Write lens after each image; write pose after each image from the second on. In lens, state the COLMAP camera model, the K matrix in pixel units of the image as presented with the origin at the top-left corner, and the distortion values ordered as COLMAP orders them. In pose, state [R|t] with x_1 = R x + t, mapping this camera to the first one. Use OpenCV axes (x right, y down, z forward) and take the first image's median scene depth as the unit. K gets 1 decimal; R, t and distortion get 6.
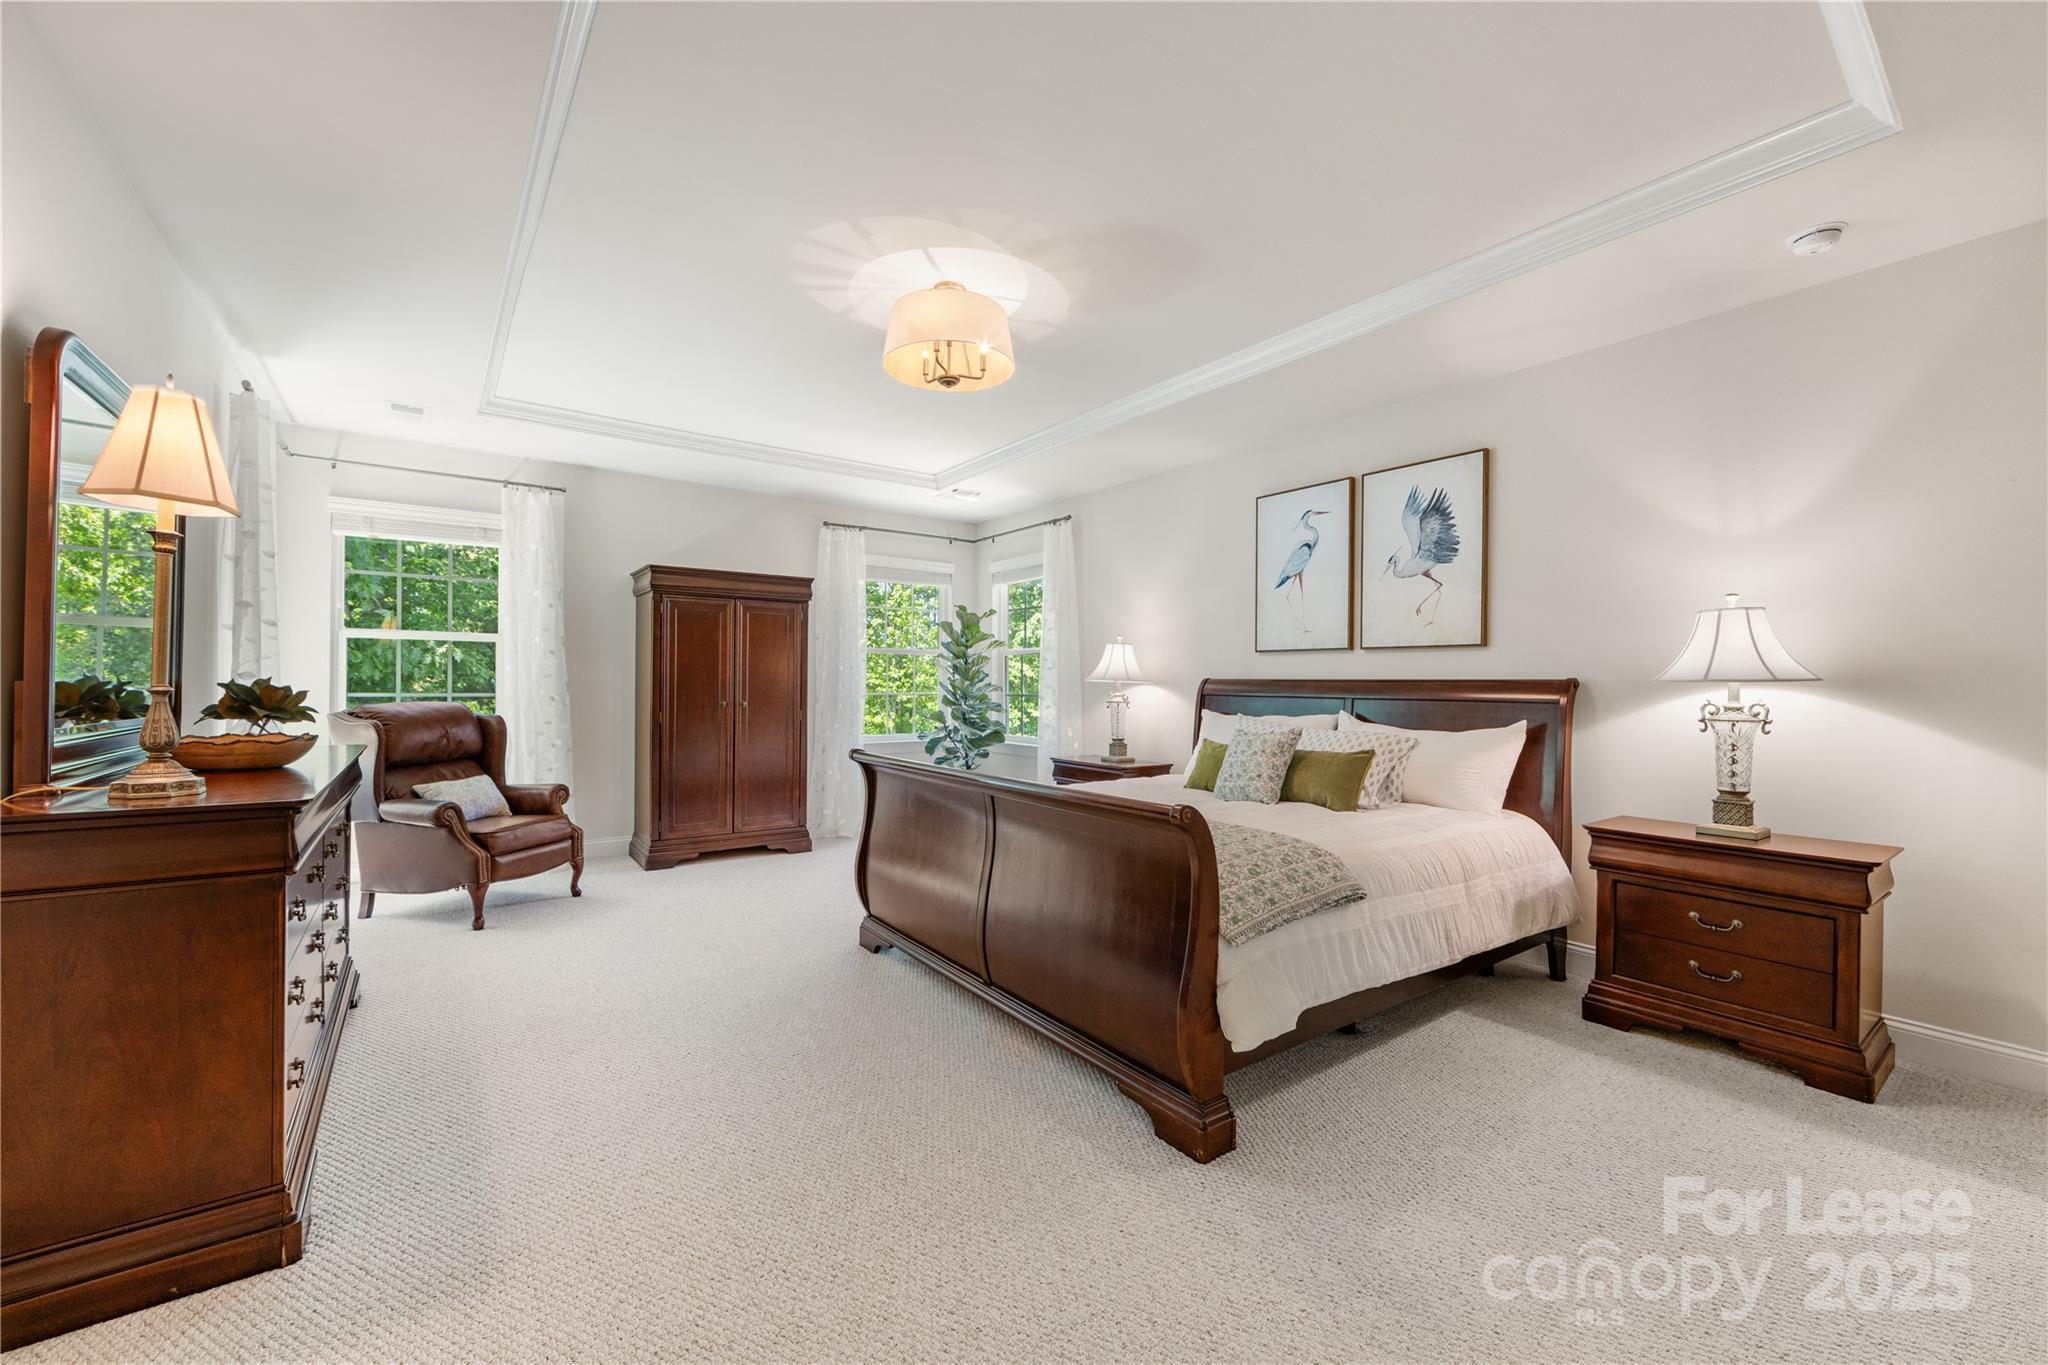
lens RADIAL K [[796.2, 0, 1009.1], [0, 796.2, 681.1], [0, 0, 1]] dist [-0.002272, 0.000038]
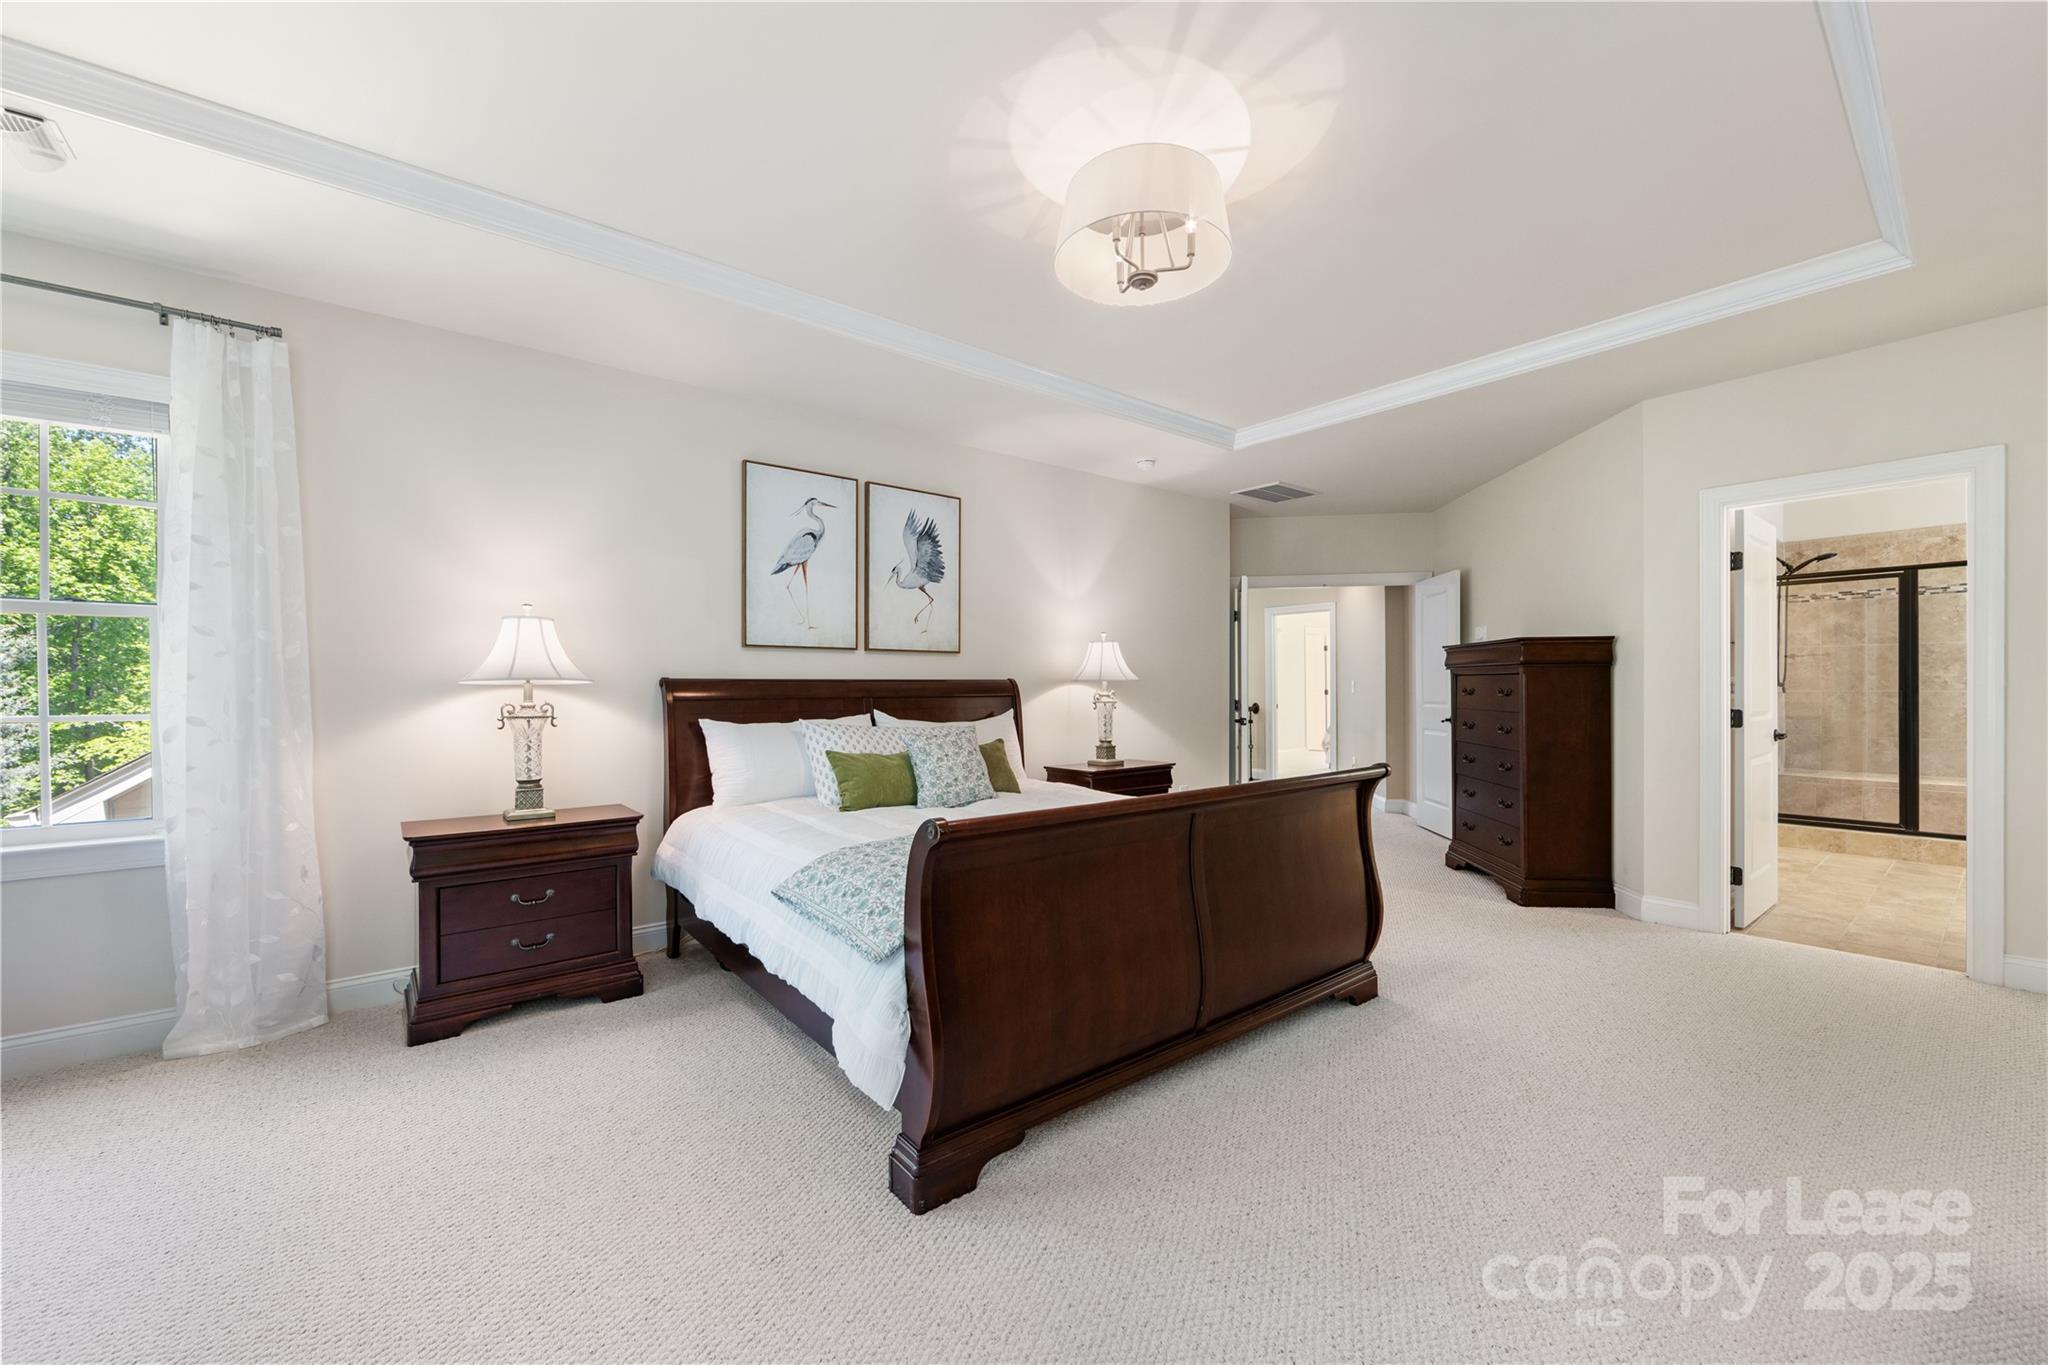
lens RADIAL K [[796.2, 0, 1020.9], [0, 796.2, 686.1], [0, 0, 1]] dist [-0.002272, 0.000038]
pose [[-0.014355, -0.002520, 0.999894, -0.590529], [-0.000628, 0.999997, 0.002511, 0.004472], [-0.999897, -0.000592, -0.014356, 0.803887]]
